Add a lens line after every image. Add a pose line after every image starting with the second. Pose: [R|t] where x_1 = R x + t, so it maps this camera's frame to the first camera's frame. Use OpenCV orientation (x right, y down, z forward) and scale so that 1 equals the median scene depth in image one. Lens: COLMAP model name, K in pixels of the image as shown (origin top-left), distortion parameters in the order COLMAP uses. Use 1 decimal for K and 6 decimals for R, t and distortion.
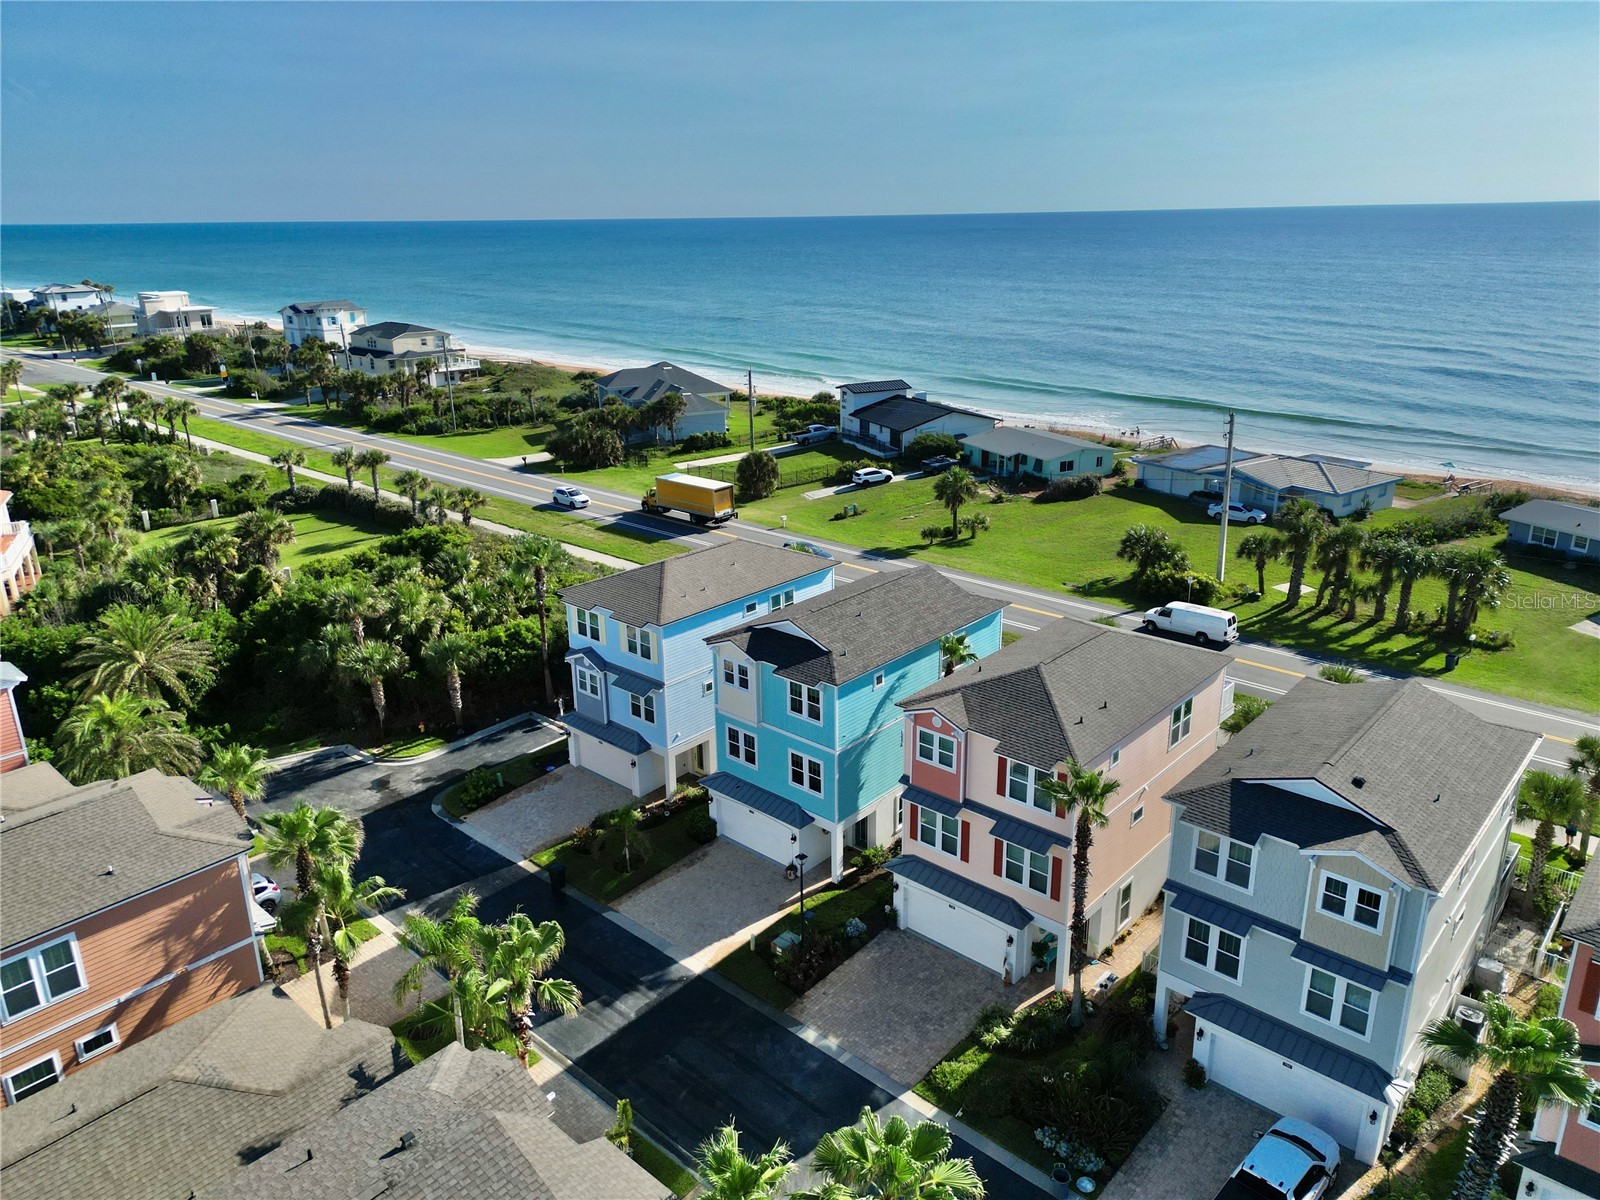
lens RADIAL K [[1124.2, 0, 800.0], [0, 1124.2, 600.0], [0, 0, 1]] dist [0.079481, -0.079866]
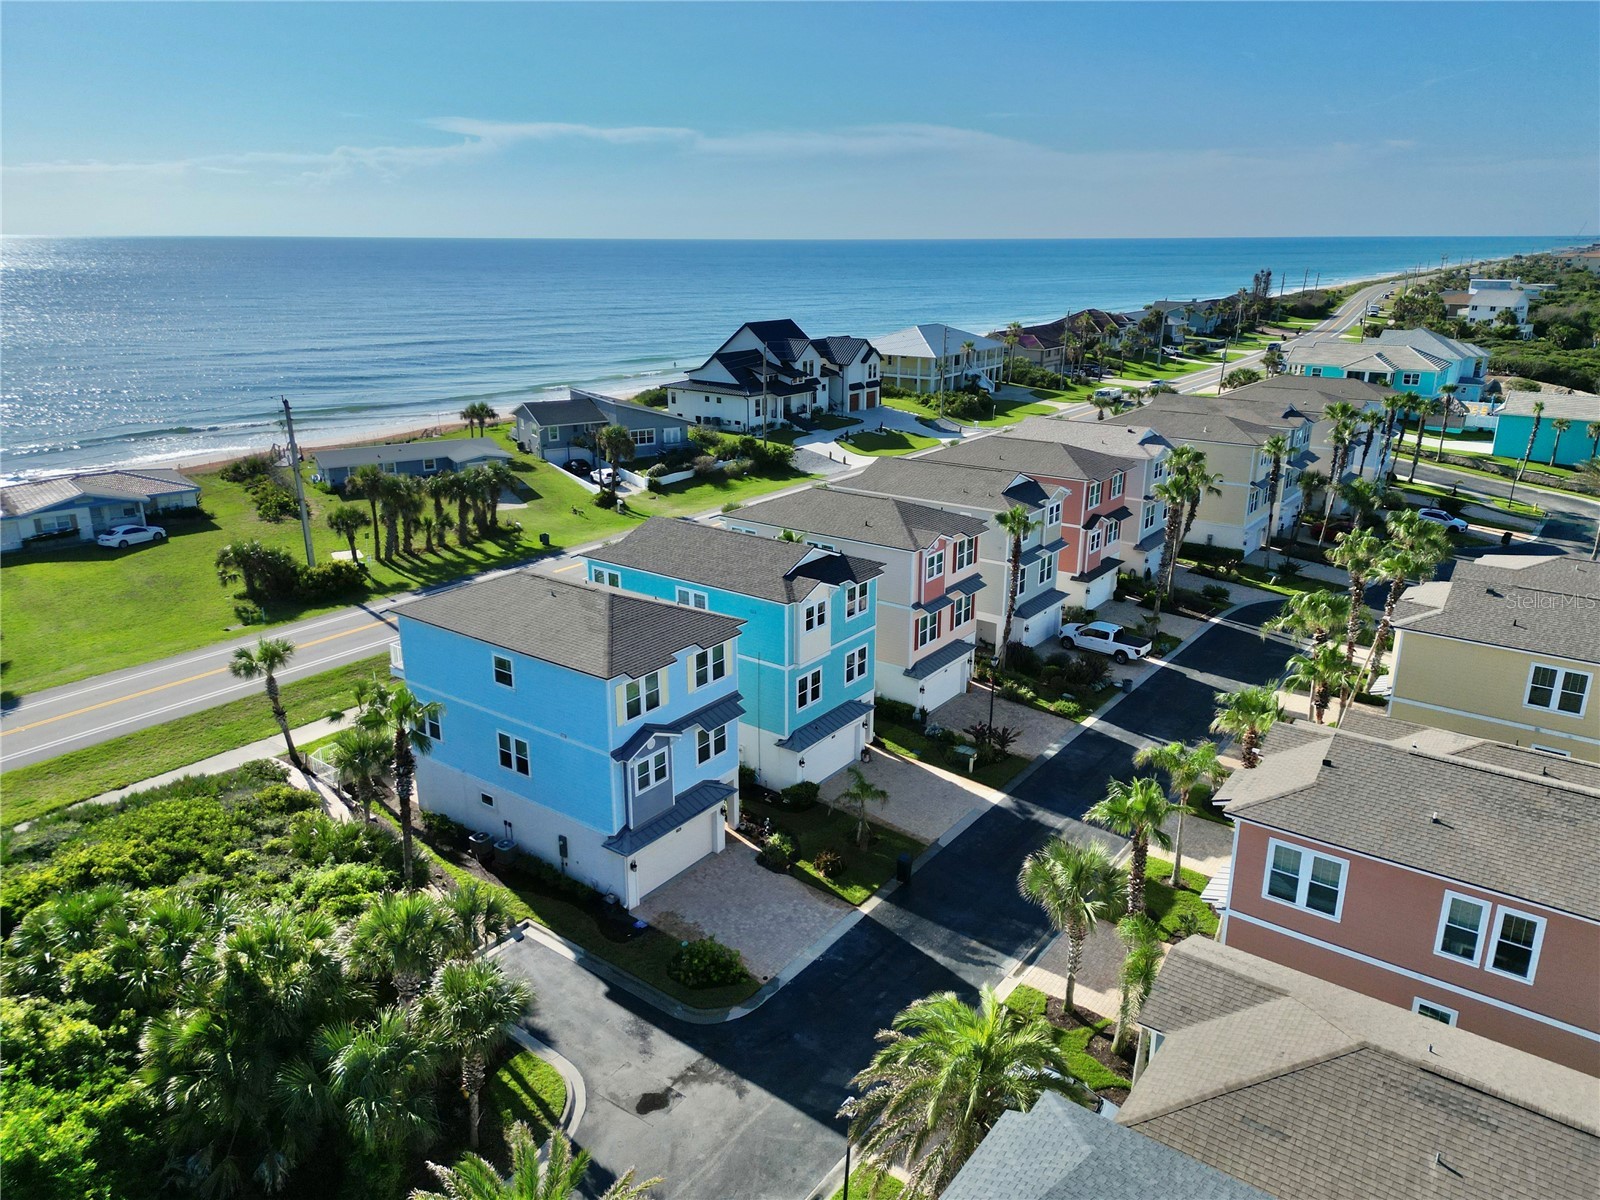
lens RADIAL K [[1124.2, 0, 800.0], [0, 1124.2, 600.0], [0, 0, 1]] dist [0.079481, -0.079866]
pose [[-0.105469, -0.291171, 0.950839, -0.918557], [0.321314, 0.894904, 0.309683, -0.240688], [-0.941081, 0.338180, -0.000827, 0.903680]]
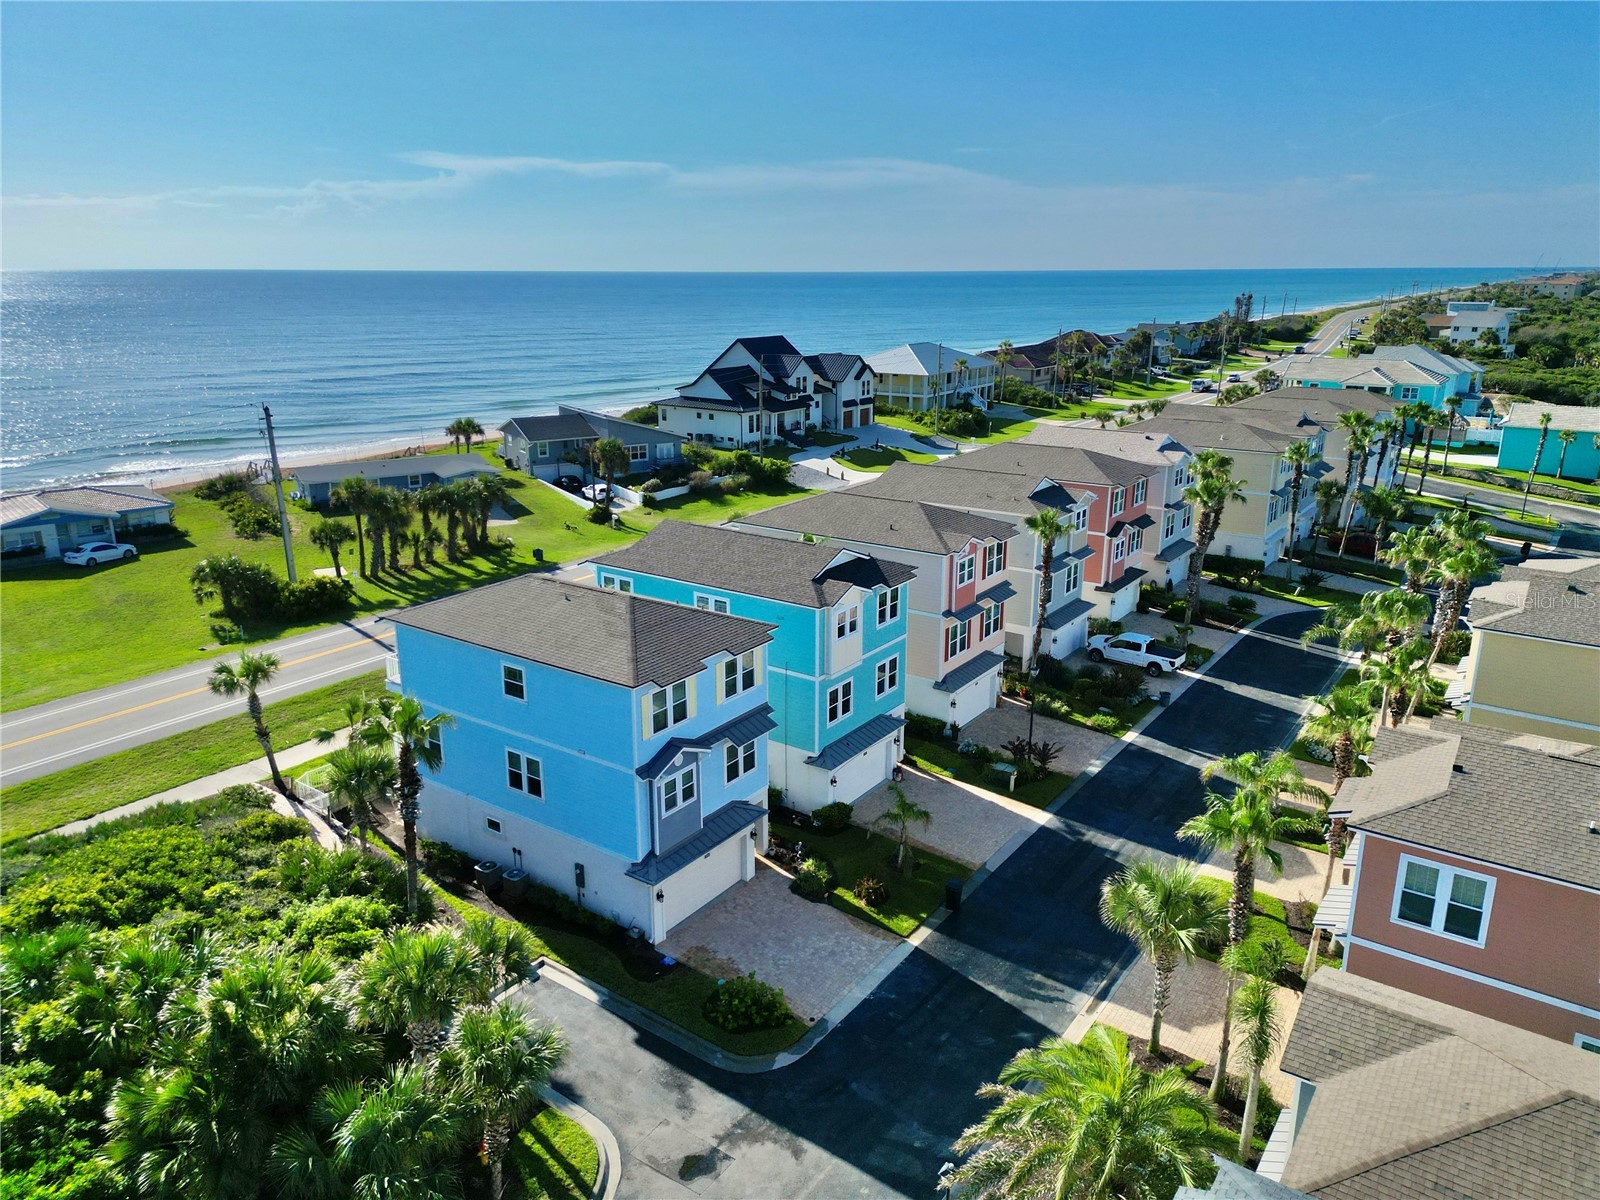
lens RADIAL K [[1124.2, 0, 800.0], [0, 1124.2, 600.0], [0, 0, 1]] dist [0.079481, -0.079866]
pose [[-0.127356, -0.265290, 0.955721, -0.854802], [0.322414, 0.900166, 0.292833, -0.216447], [-0.937992, 0.345432, -0.029108, 0.947983]]
